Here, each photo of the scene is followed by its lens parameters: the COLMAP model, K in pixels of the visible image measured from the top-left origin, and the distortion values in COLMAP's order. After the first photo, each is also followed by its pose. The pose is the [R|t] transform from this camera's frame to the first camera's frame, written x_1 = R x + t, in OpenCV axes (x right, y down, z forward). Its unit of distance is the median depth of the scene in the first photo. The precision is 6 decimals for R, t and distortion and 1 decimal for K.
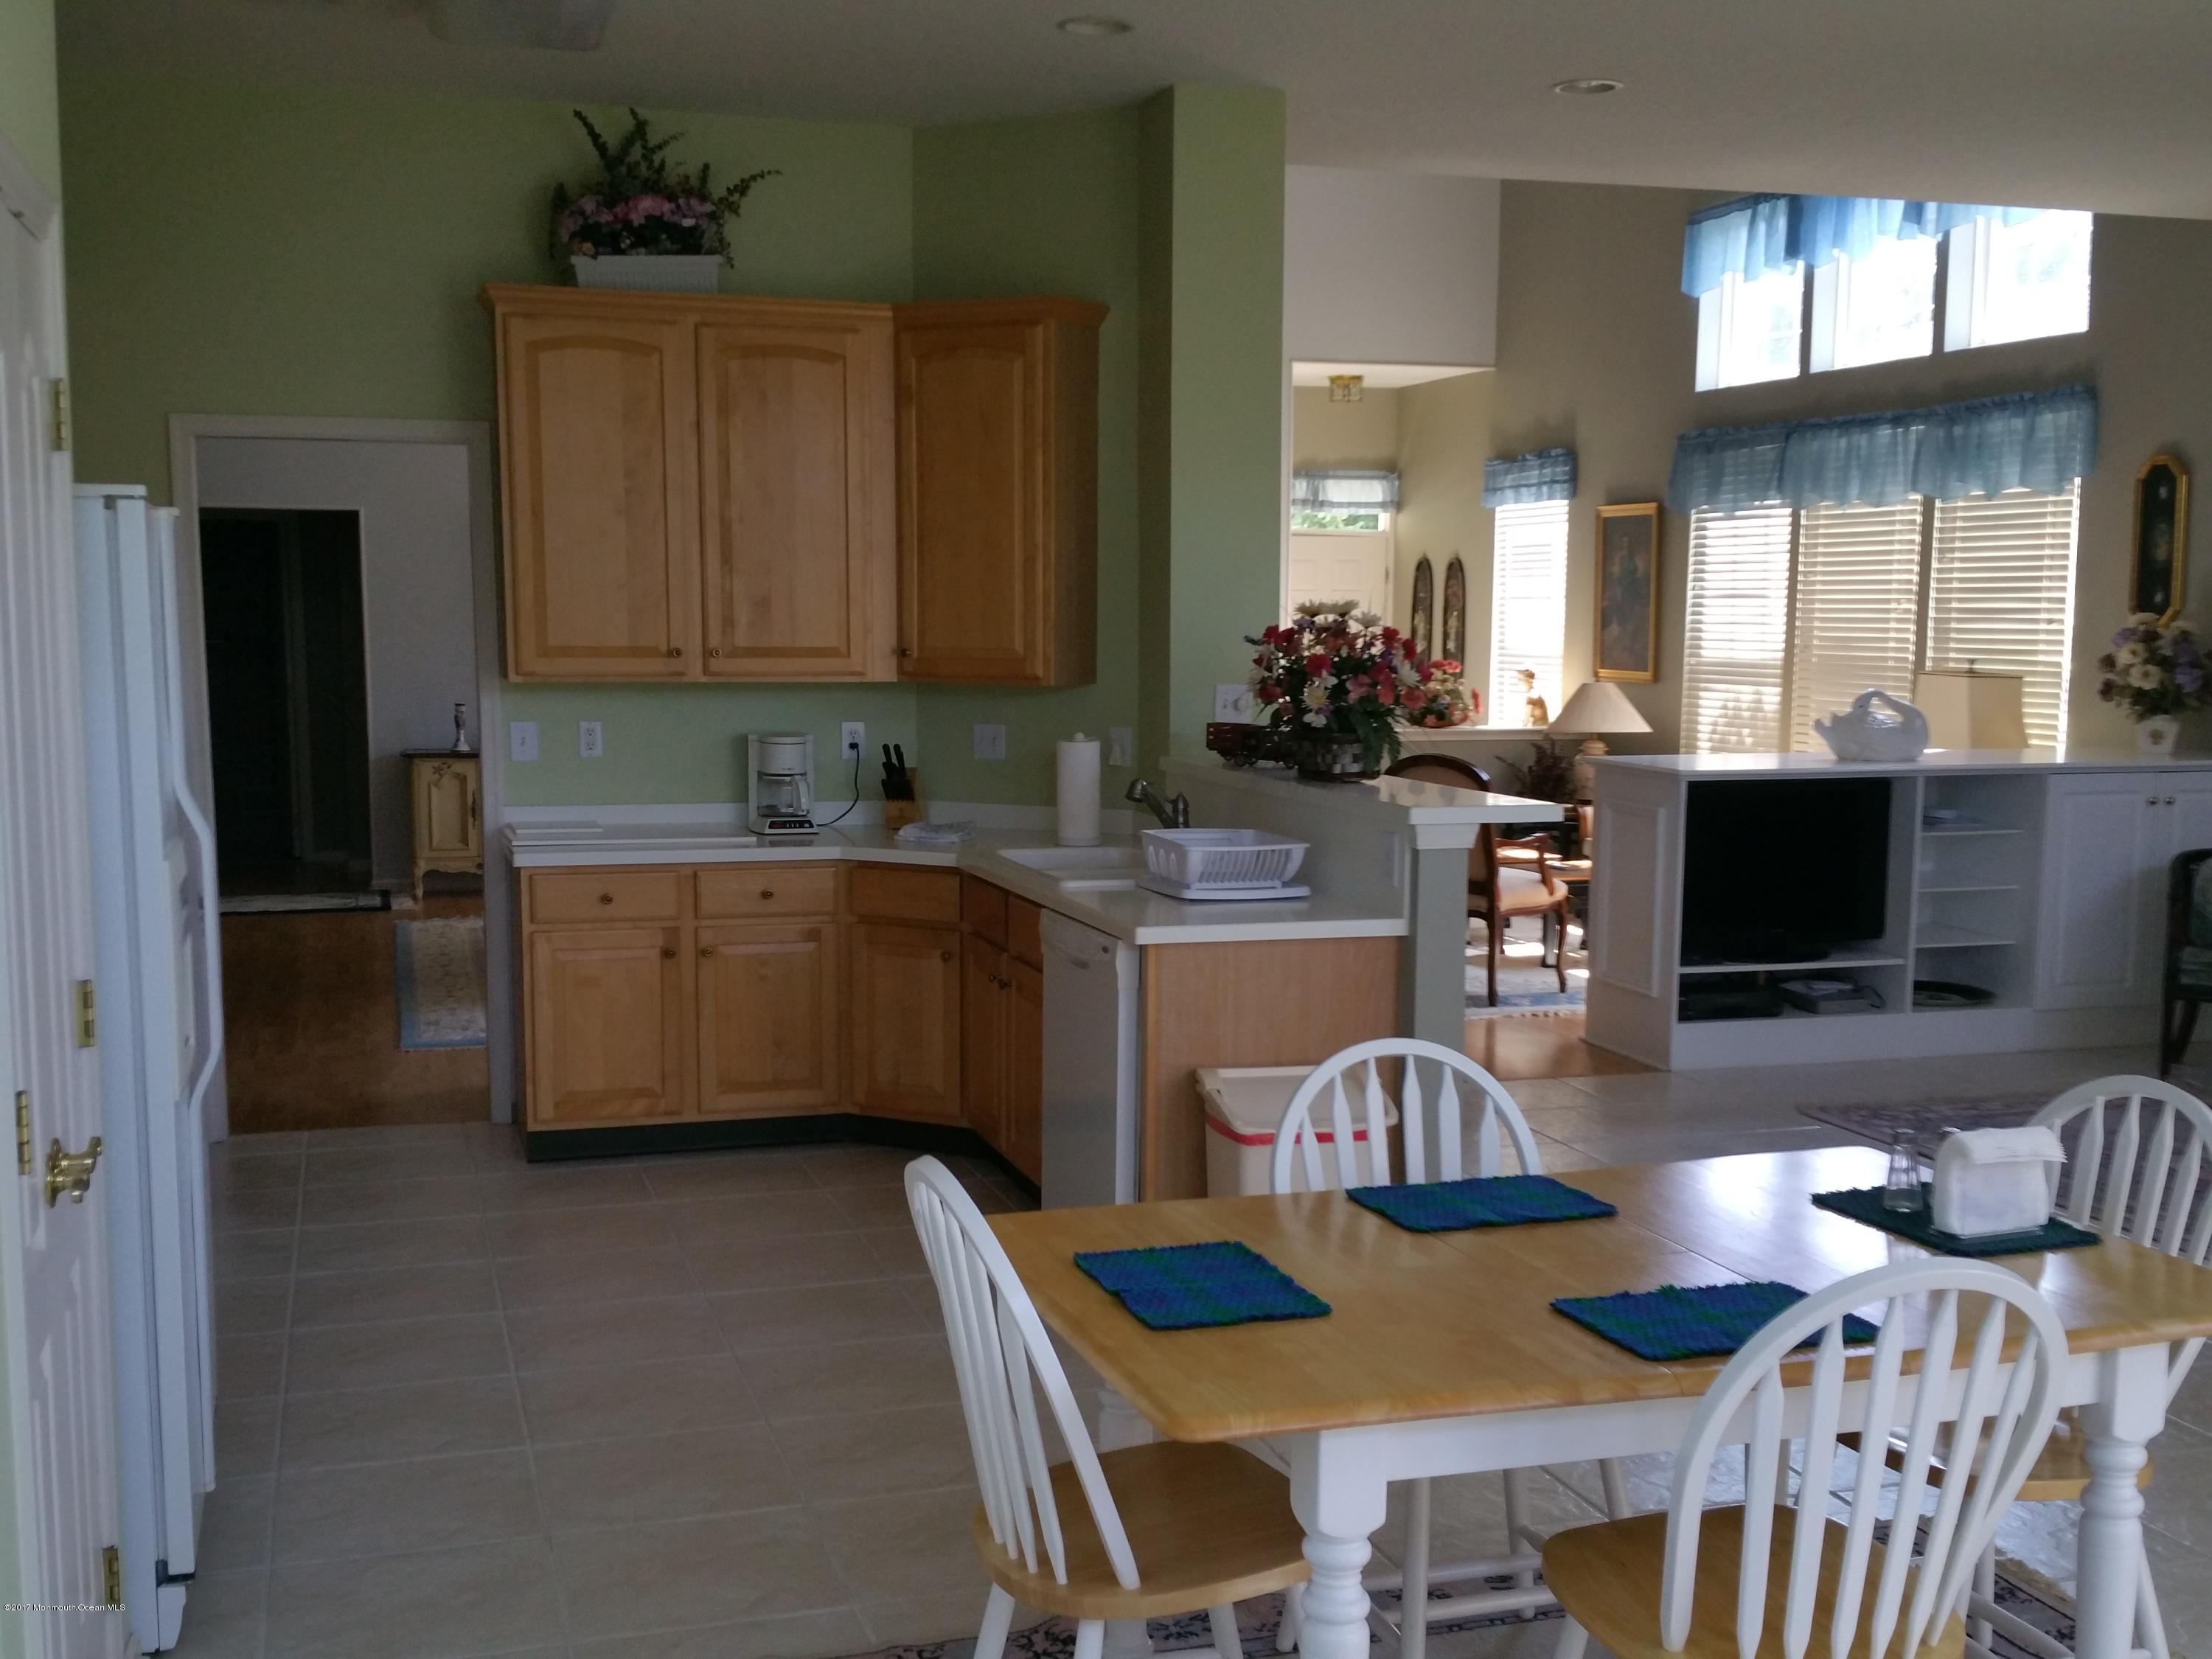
lens RADIAL K [[2443.4, 0, 1108.7], [0, 2443.4, 882.2], [0, 0, 1]] dist [0.242549, -0.567388]
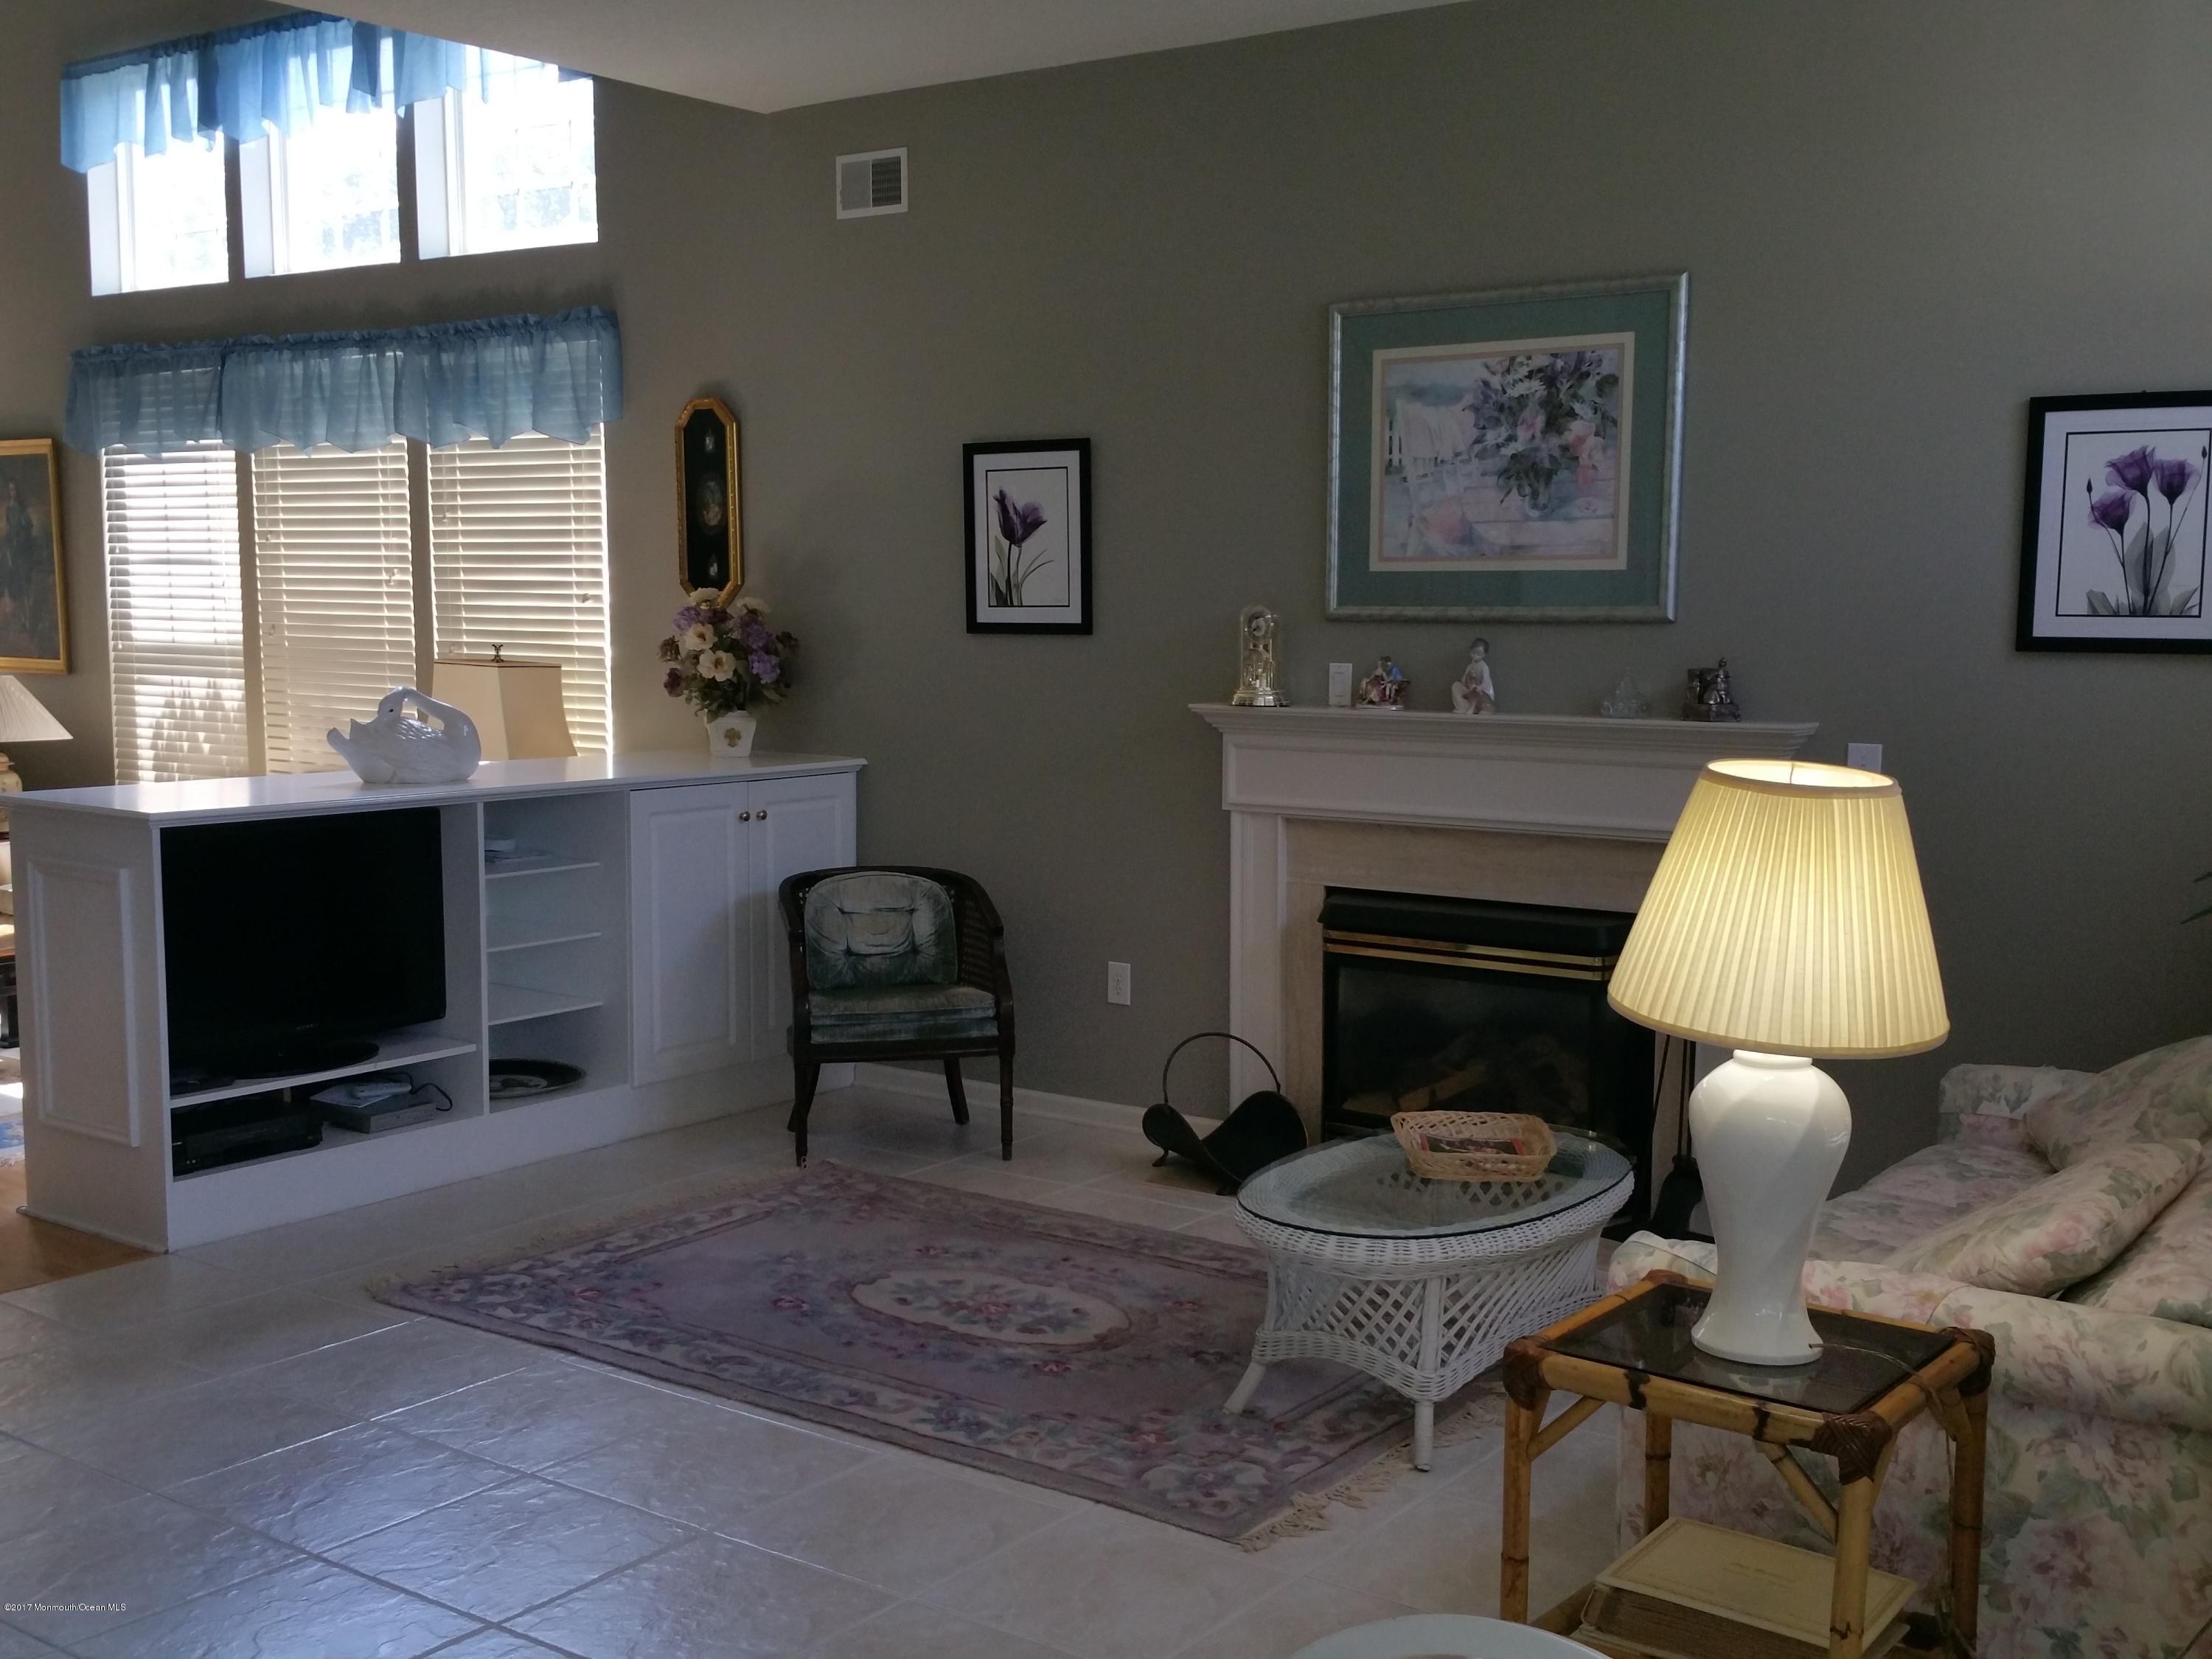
lens RADIAL K [[2443.4, 0, 1108.7], [0, 2443.4, 882.2], [0, 0, 1]] dist [0.242549, -0.567388]
pose [[0.813079, -0.073874, 0.577448, 0.036375], [0.067682, 0.997185, 0.032271, -0.023841], [-0.578206, 0.012844, 0.815790, 0.221757]]
